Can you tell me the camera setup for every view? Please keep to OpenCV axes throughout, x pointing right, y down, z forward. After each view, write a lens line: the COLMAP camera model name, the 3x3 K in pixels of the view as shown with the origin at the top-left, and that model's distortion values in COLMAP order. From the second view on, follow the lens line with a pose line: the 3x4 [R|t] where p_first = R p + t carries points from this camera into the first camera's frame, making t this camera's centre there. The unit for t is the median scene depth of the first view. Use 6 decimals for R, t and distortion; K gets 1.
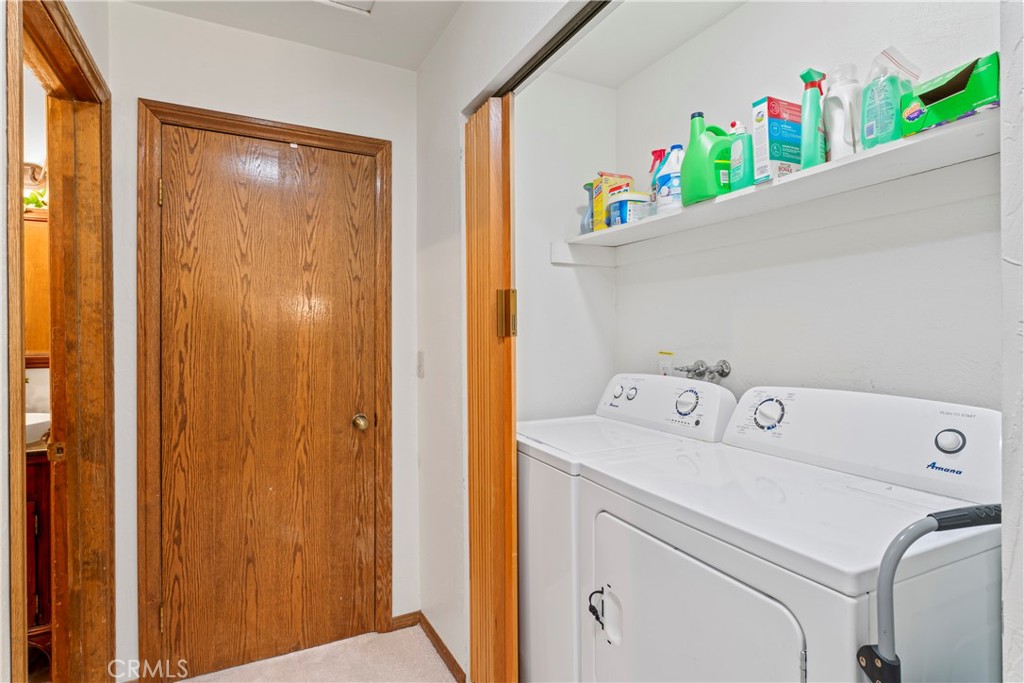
lens RADIAL K [[522.6, 0, 512.2], [0, 522.6, 340.7], [0, 0, 1]] dist [-0.004220, 0.000542]
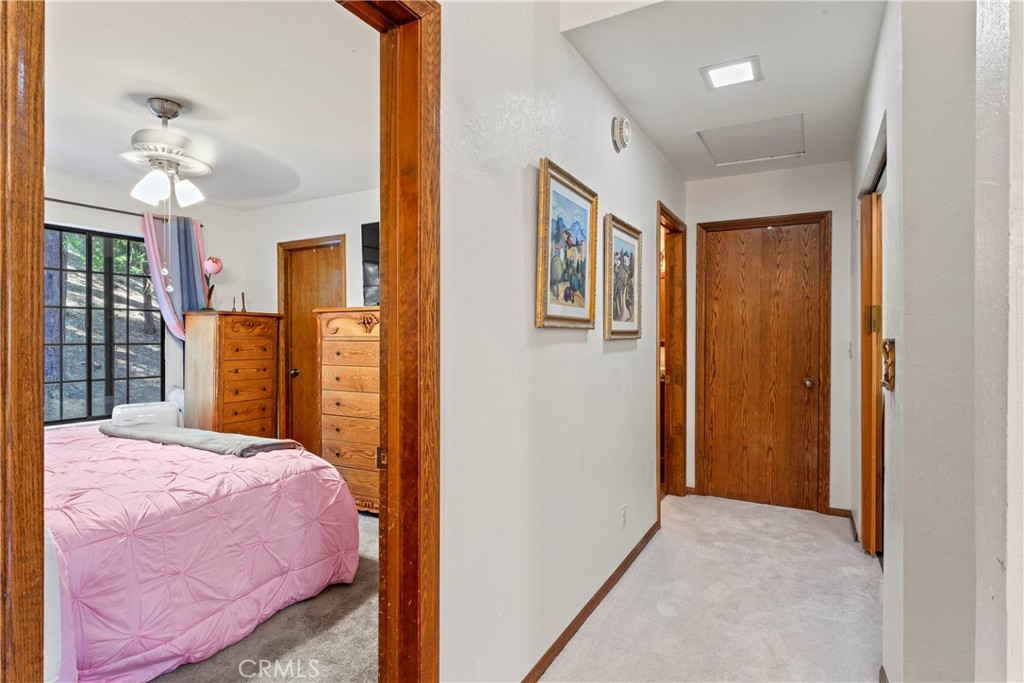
lens RADIAL K [[537.5, 0, 513.6], [0, 537.5, 337.7], [0, 0, 1]] dist [-0.003890, -0.000619]
pose [[0.552583, 0.012596, -0.833363, 0.653069], [-0.004693, 0.999917, 0.012001, -0.006876], [0.833445, -0.002720, 0.552596, -0.782397]]
